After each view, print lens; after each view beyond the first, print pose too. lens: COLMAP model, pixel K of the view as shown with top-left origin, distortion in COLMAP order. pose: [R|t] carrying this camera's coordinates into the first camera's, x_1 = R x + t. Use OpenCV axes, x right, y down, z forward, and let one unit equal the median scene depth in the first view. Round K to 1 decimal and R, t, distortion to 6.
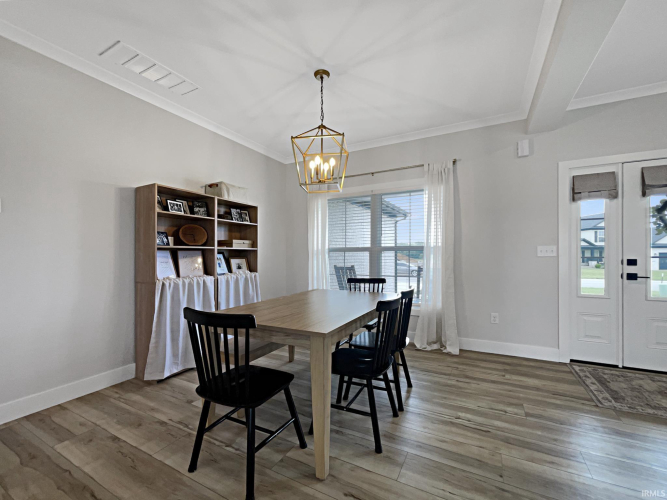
lens RADIAL K [[289.3, 0, 332.5], [0, 289.3, 255.6], [0, 0, 1]] dist [-0.000295, 0.000674]
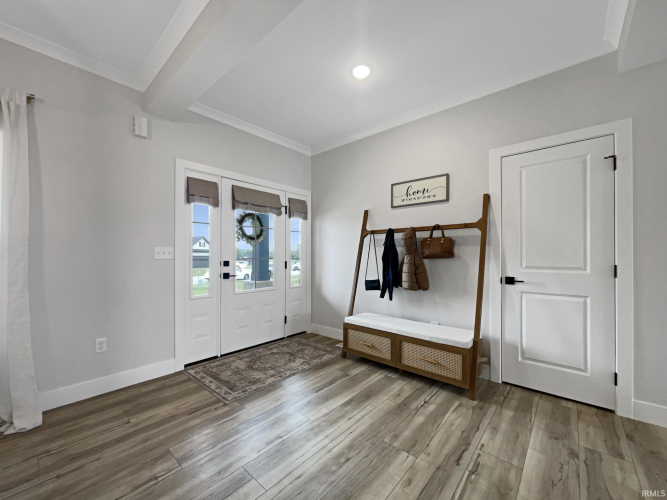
lens RADIAL K [[289.3, 0, 332.5], [0, 289.3, 255.6], [0, 0, 1]] dist [-0.000295, 0.000674]
pose [[0.257836, 0.006366, 0.966168, 0.013472], [0.002104, 0.999972, -0.007150, 0.000062], [-0.966186, 0.003877, 0.257816, 0.282301]]
